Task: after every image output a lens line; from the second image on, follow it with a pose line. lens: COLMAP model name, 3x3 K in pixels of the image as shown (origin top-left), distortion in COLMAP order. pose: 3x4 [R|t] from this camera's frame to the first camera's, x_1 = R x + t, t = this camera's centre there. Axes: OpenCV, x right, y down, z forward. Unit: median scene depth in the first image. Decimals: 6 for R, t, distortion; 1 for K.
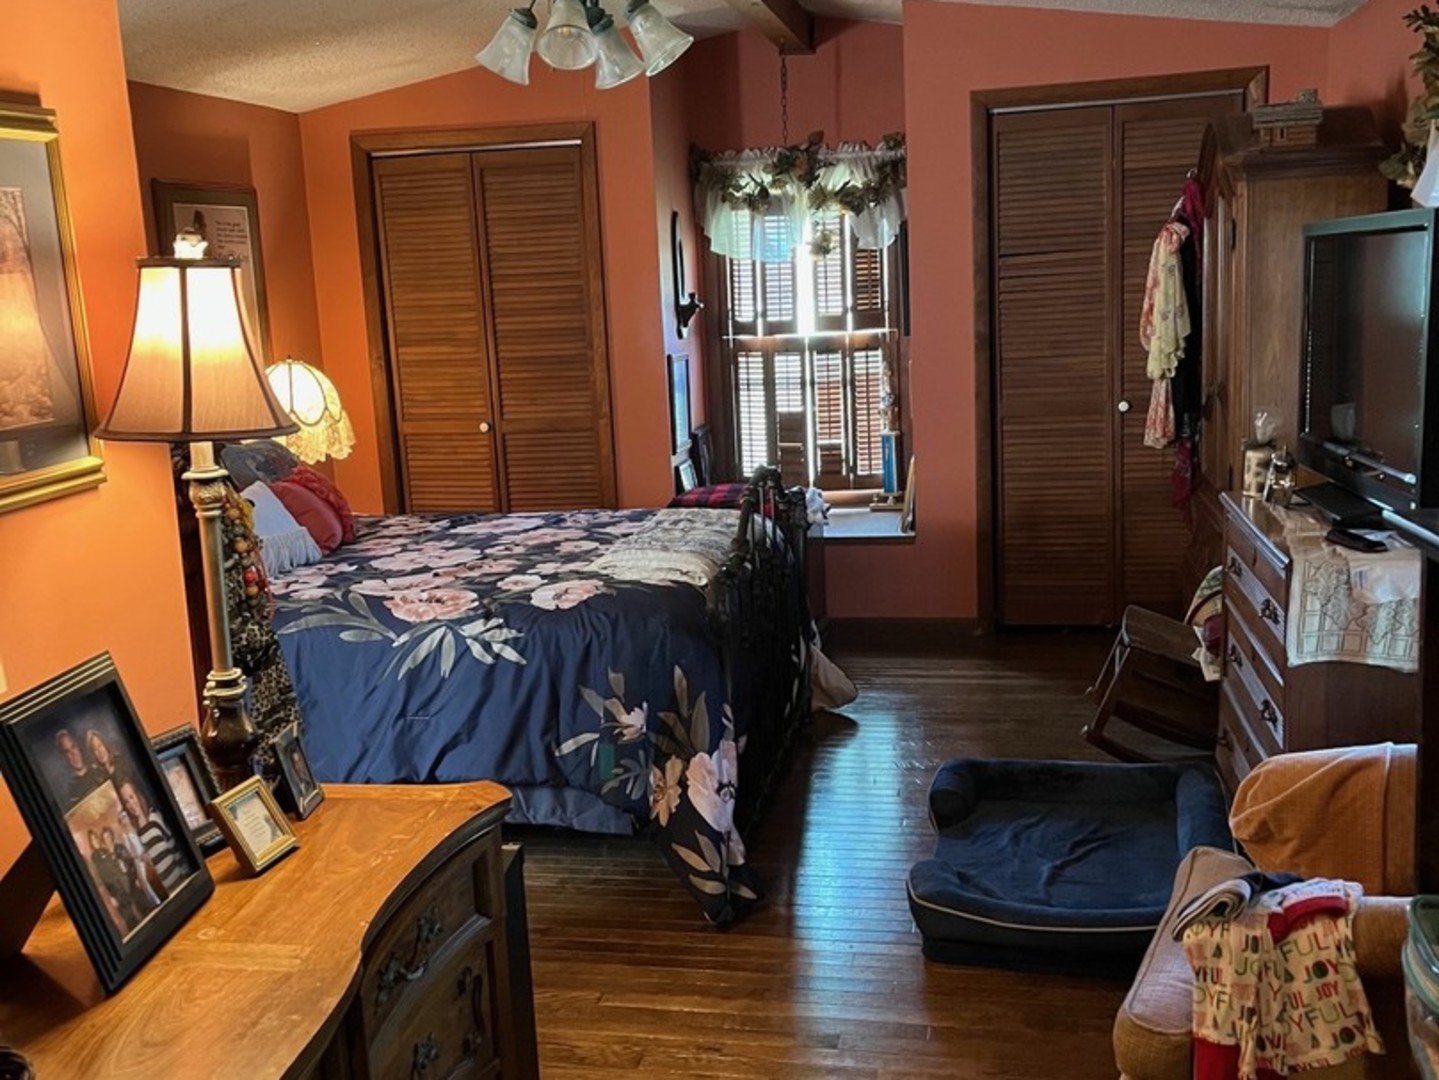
lens RADIAL K [[1436.5, 0, 716.5], [0, 1436.5, 513.3], [0, 0, 1]] dist [0.023598, -0.024960]
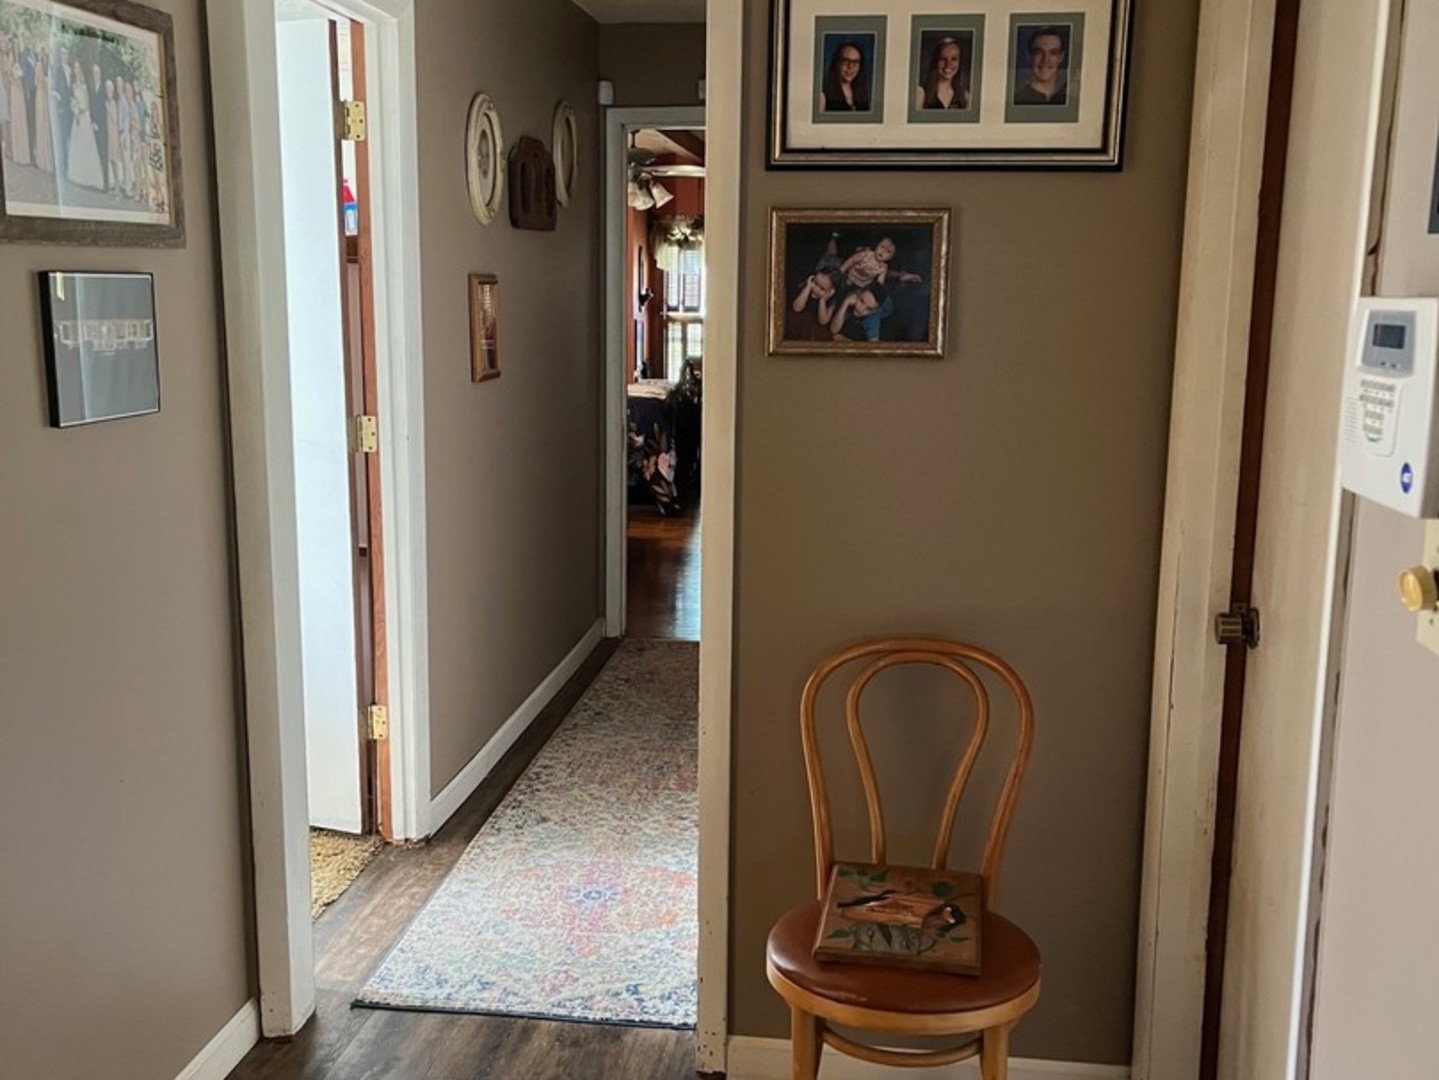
lens RADIAL K [[1436.5, 0, 716.5], [0, 1436.5, 513.3], [0, 0, 1]] dist [0.023598, -0.024960]
pose [[0.995771, 0.042761, 0.081317, -0.067248], [-0.042240, 0.999074, -0.008123, 0.157682], [-0.081589, 0.004653, 0.996655, -0.916712]]
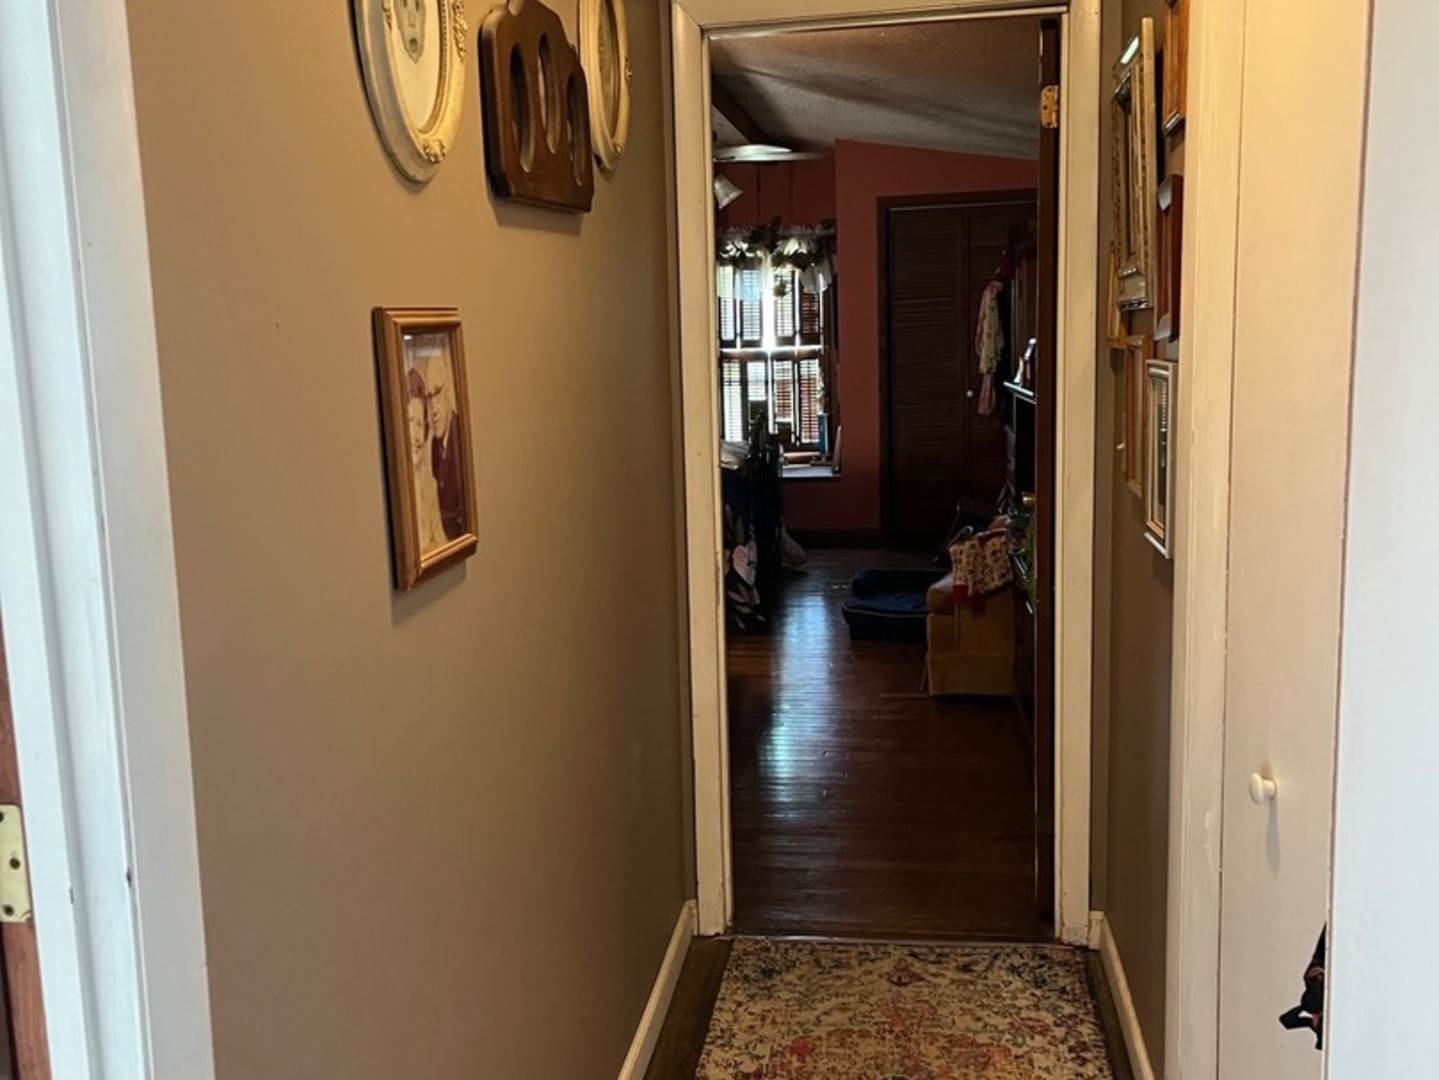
lens RADIAL K [[1436.5, 0, 716.5], [0, 1436.5, 513.3], [0, 0, 1]] dist [0.023598, -0.024960]
pose [[0.998110, 0.006182, 0.061134, -0.086626], [-0.004557, 0.999633, -0.026692, 0.092275], [-0.061276, 0.026363, 0.997773, -0.517476]]
